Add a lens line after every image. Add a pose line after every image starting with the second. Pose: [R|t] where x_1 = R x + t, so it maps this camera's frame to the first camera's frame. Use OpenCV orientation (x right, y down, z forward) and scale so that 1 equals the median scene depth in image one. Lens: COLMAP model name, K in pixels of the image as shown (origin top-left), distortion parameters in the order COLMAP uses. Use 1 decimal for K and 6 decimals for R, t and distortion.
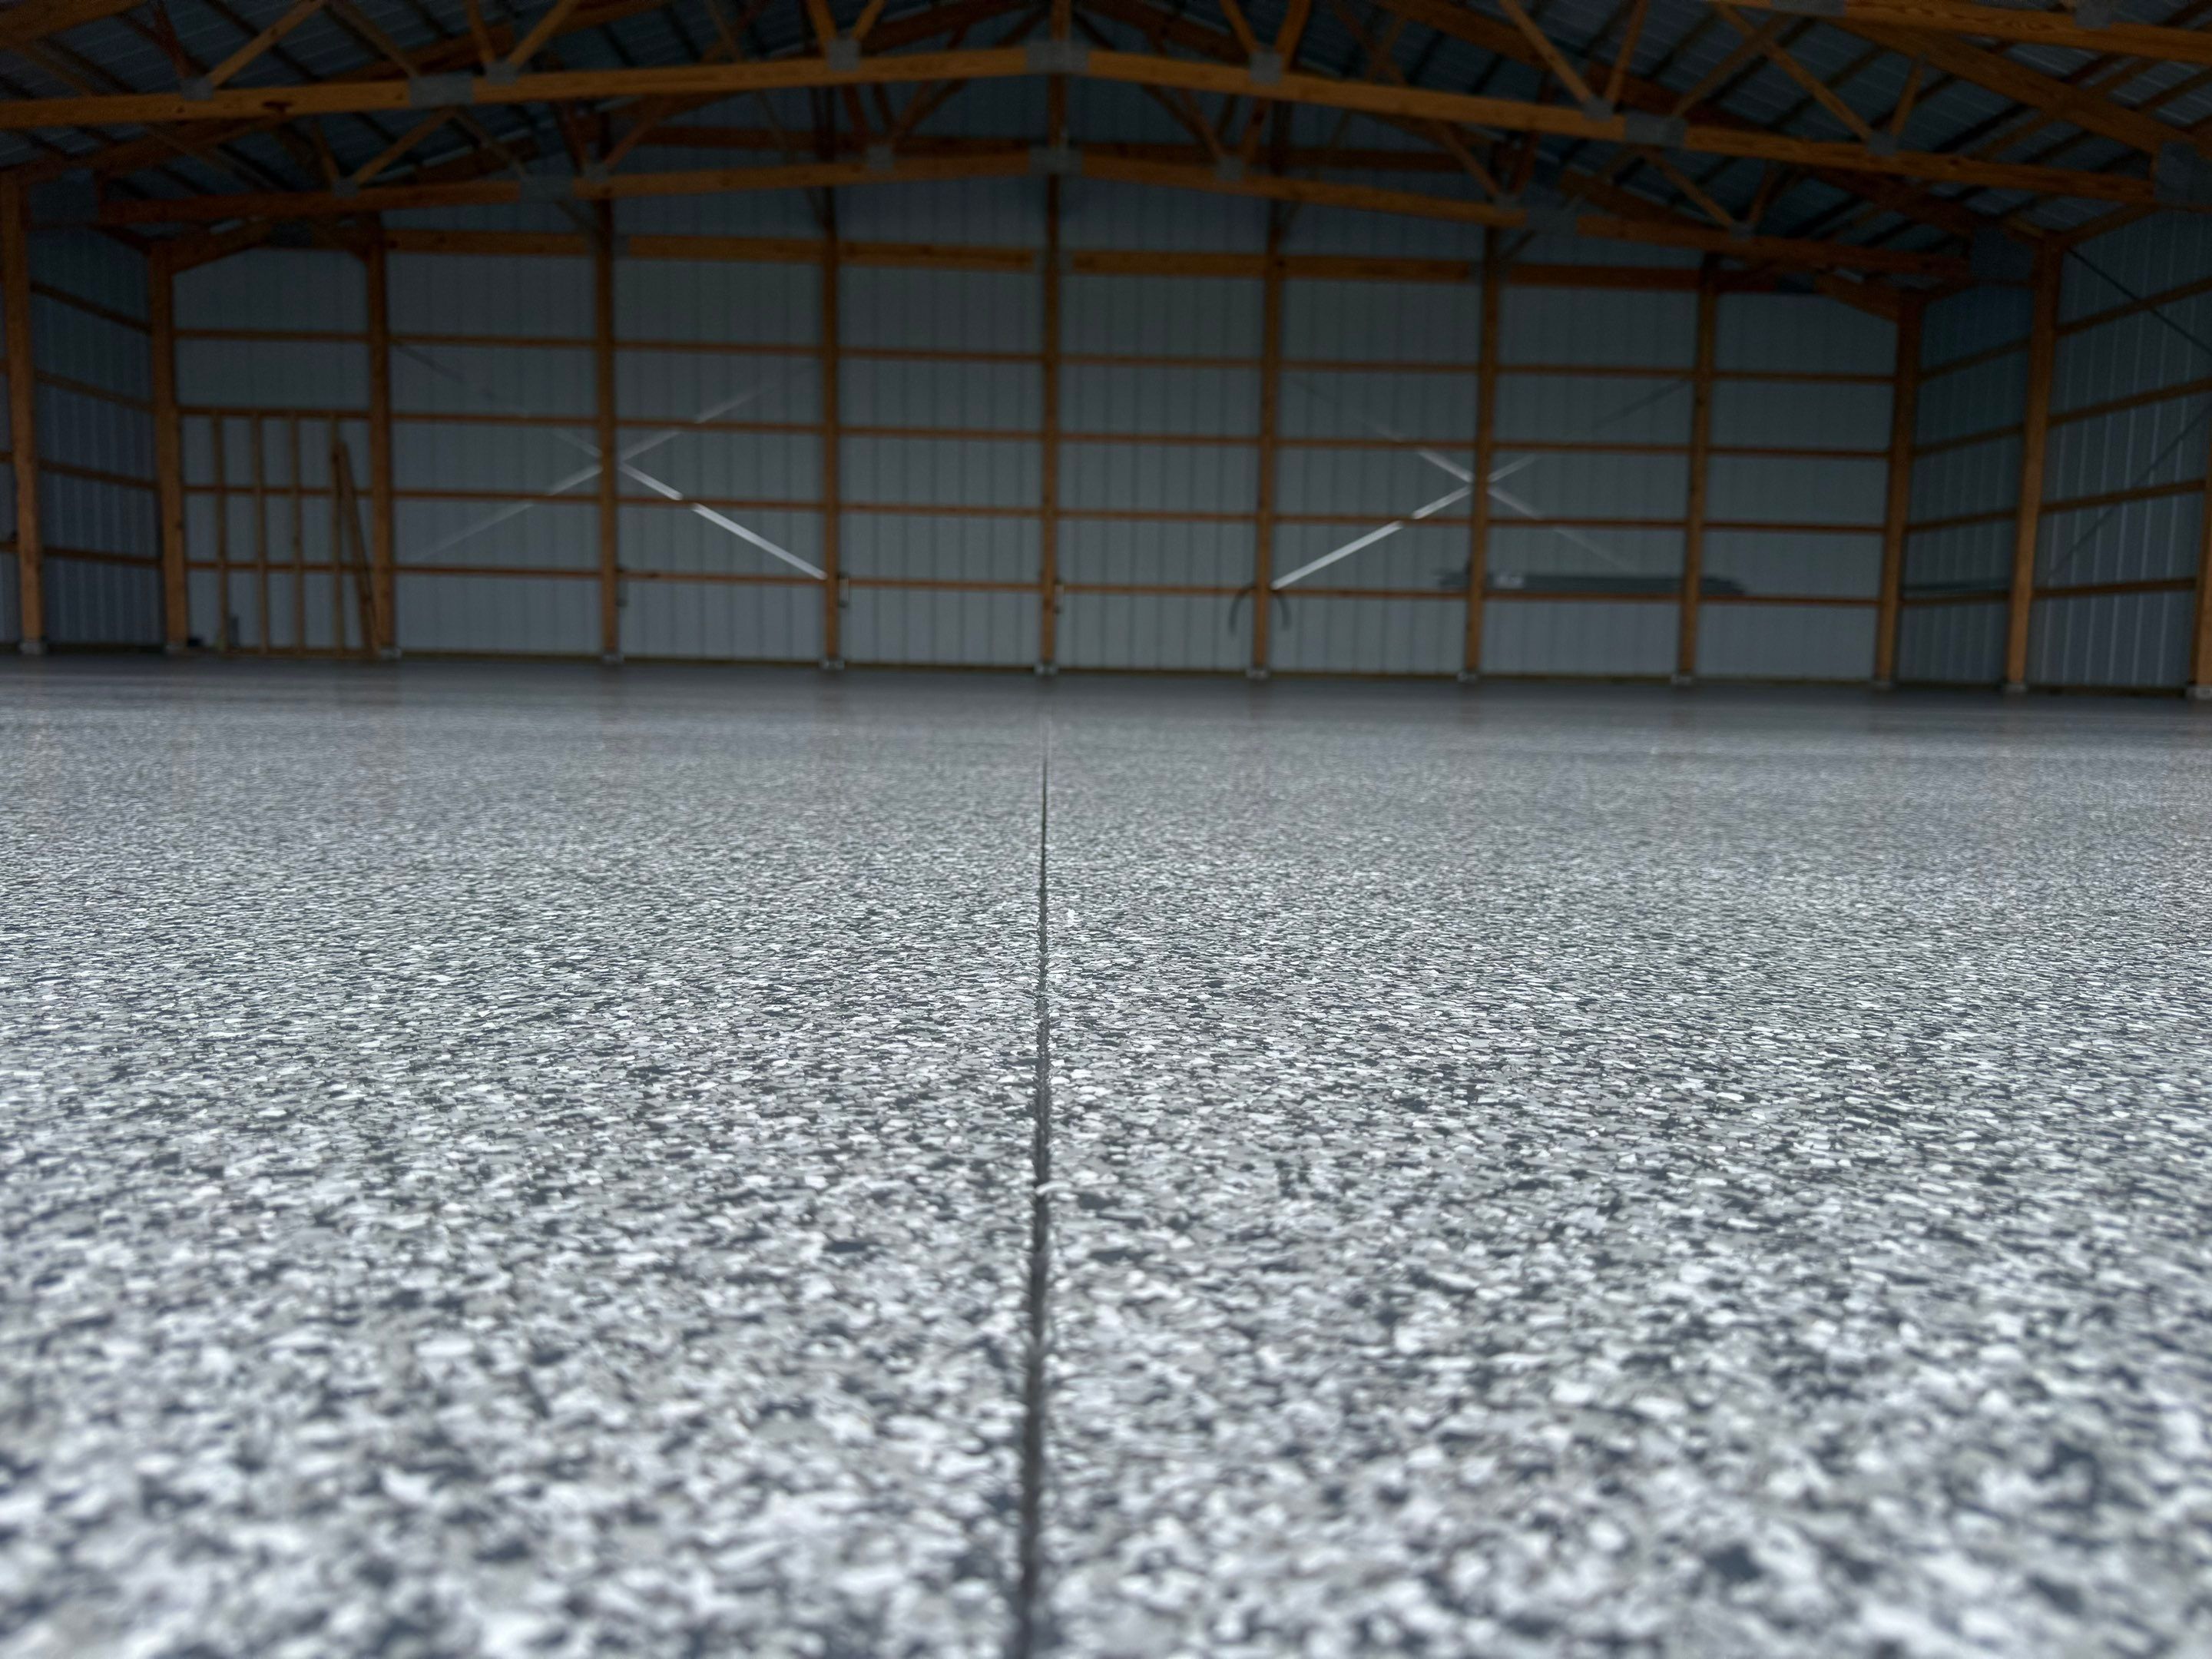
lens RADIAL K [[1581.8, 0, 1100.3], [0, 1581.8, 834.0], [0, 0, 1]] dist [0.027739, -0.029127]
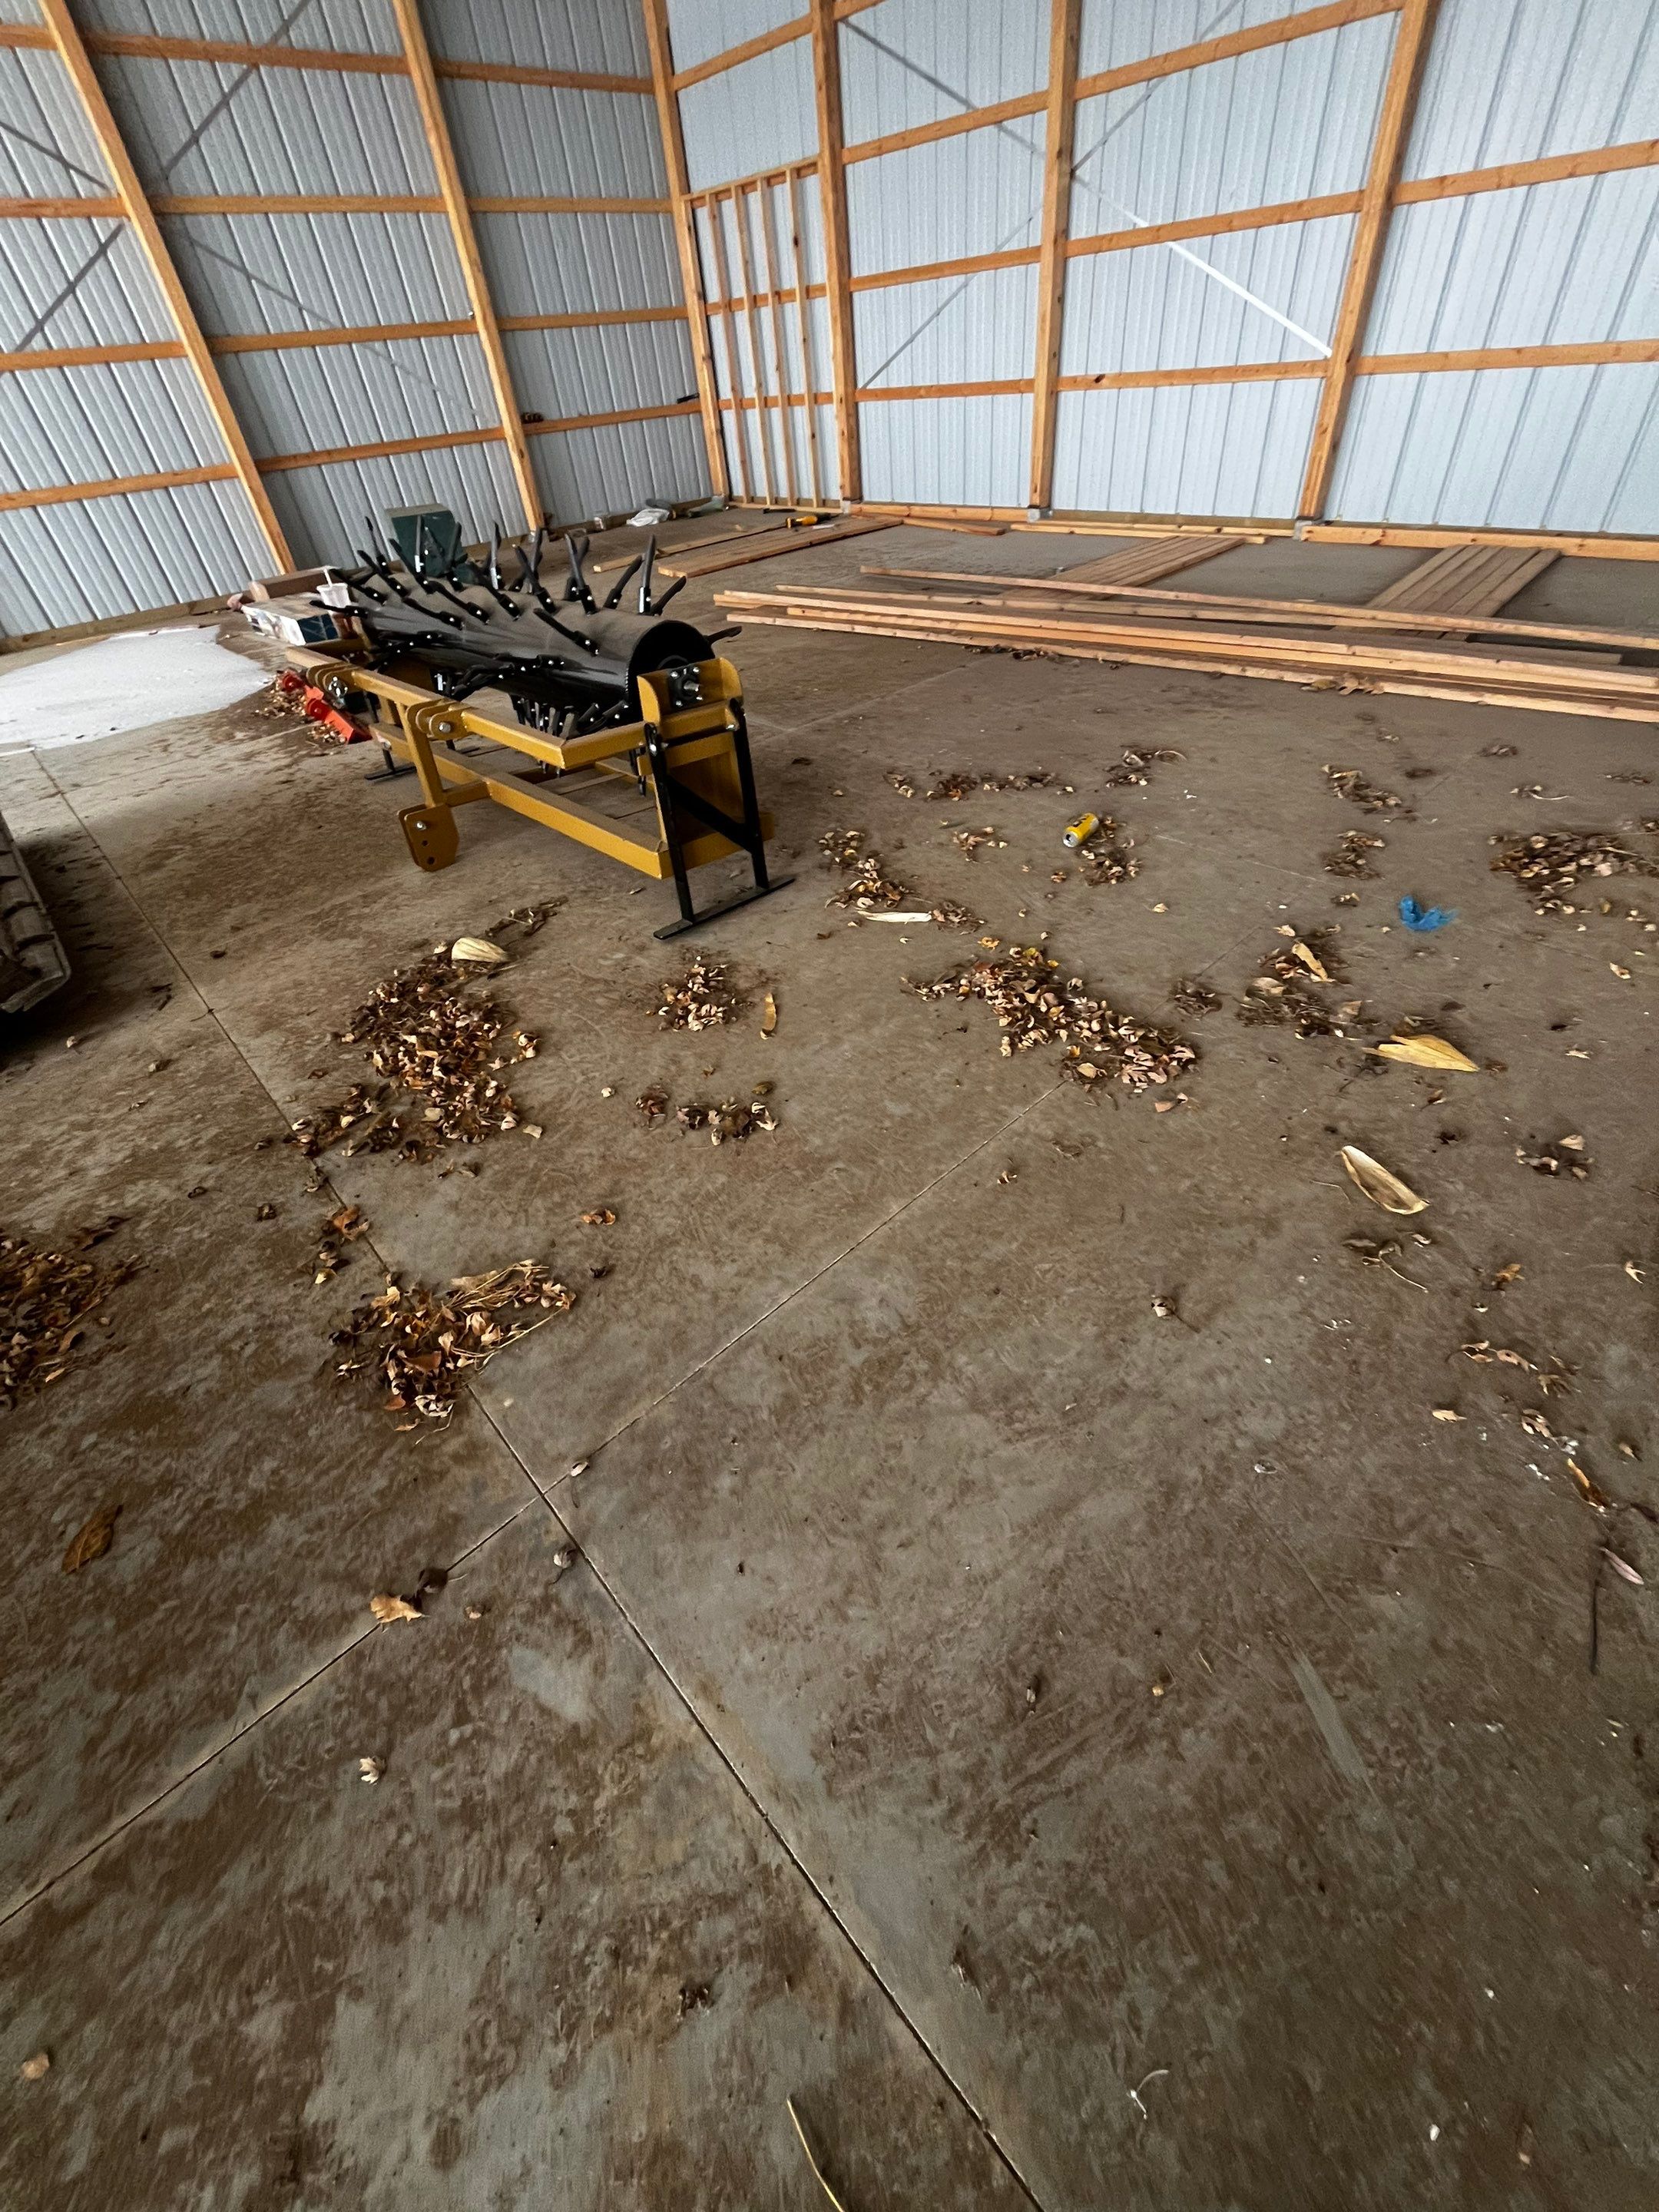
lens RADIAL K [[885.9, 0, 835.1], [0, 885.9, 1090.8], [0, 0, 1]] dist [-0.000791, -0.000312]
pose [[0.655531, 0.424894, -0.624295, 0.031425], [0.015646, 0.818877, 0.573755, -0.133435], [0.755006, -0.385882, 0.530152, 0.578811]]
